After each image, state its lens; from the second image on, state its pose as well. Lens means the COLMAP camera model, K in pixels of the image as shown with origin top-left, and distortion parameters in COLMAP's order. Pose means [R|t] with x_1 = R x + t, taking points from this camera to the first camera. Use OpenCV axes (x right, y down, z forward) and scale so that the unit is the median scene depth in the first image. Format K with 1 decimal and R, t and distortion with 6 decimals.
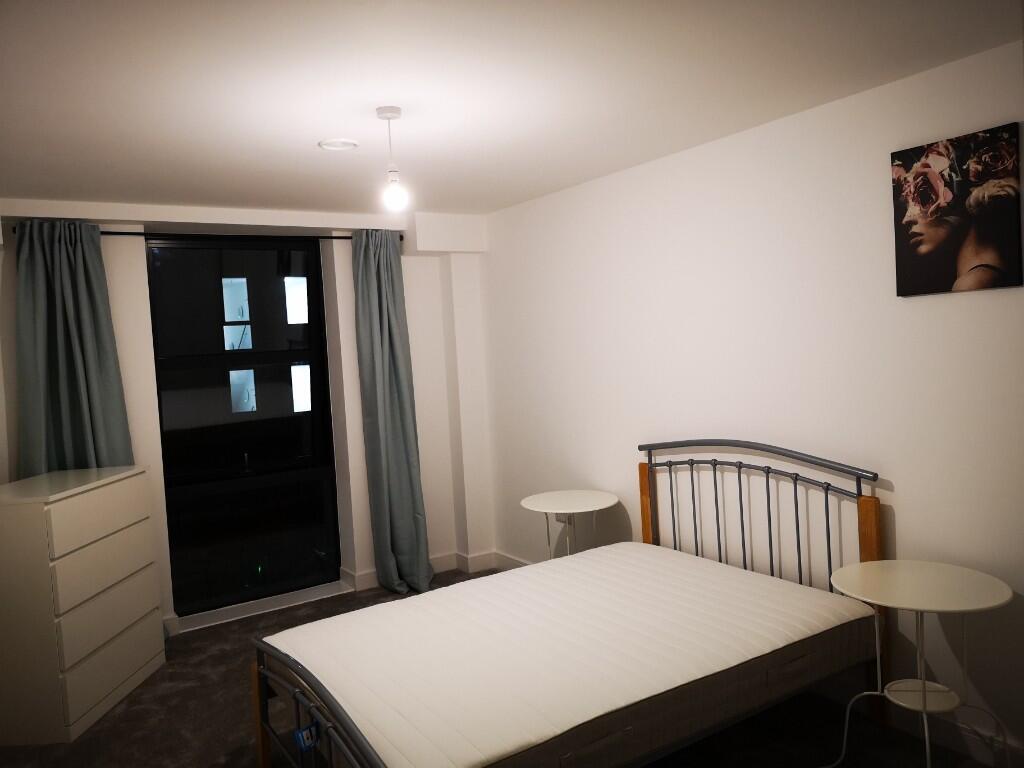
lens RADIAL K [[791.1, 0, 513.3], [0, 791.1, 378.2], [0, 0, 1]] dist [0.068608, -0.064283]
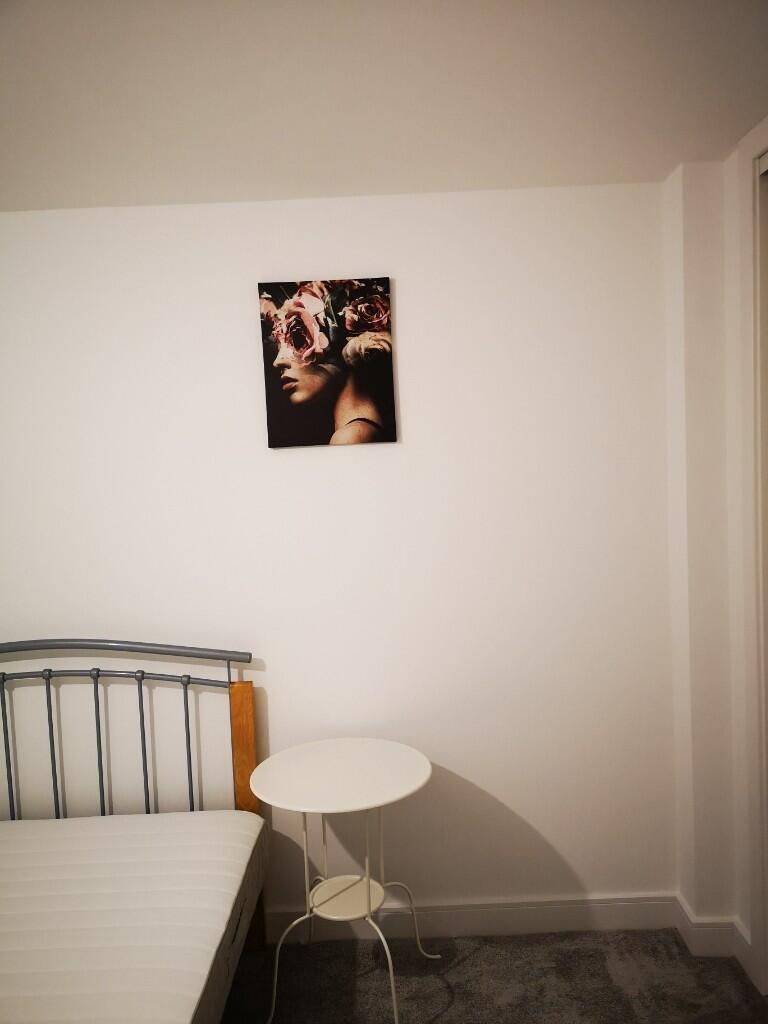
lens RADIAL K [[791.1, 0, 387.6], [0, 791.1, 510.6], [0, 0, 1]] dist [0.068608, -0.064283]
pose [[0.546368, -0.020848, 0.837286, -0.186689], [0.051770, 0.998619, -0.008918, -0.019475], [-0.835944, 0.048219, 0.546693, 0.435076]]
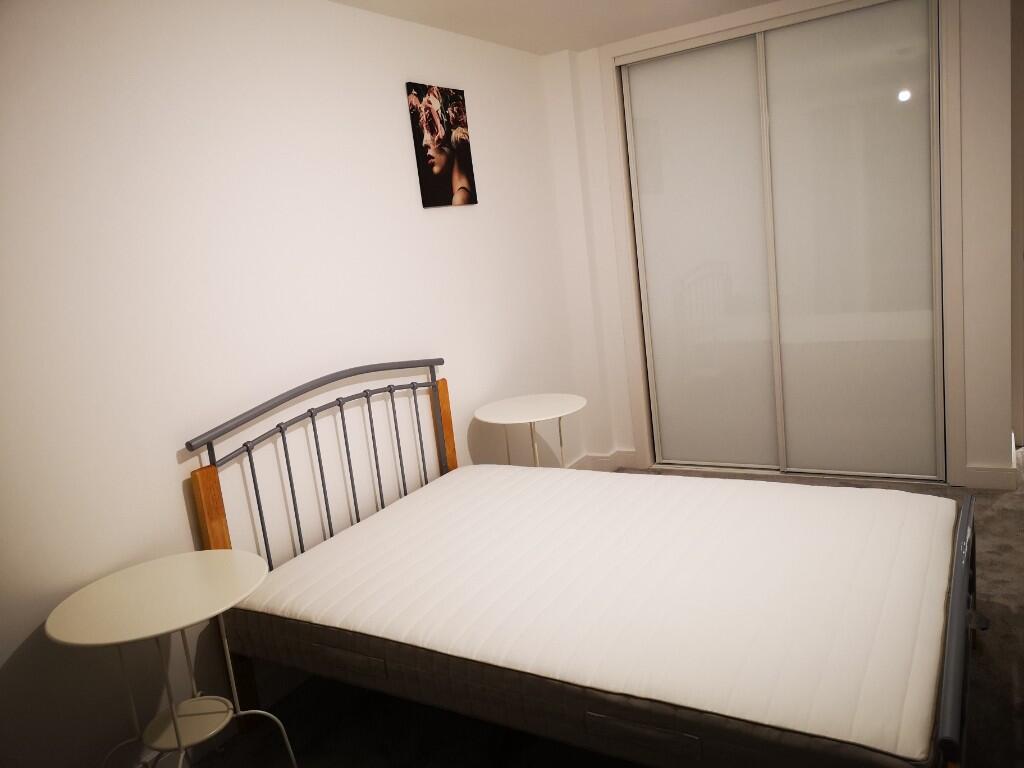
lens RADIAL K [[791.1, 0, 513.3], [0, 791.1, 378.2], [0, 0, 1]] dist [0.068608, -0.064283]
pose [[-0.432677, -0.056301, 0.899789, -0.687250], [0.185925, 0.971022, 0.150163, -0.008055], [-0.882169, 0.232265, -0.409671, 1.488280]]
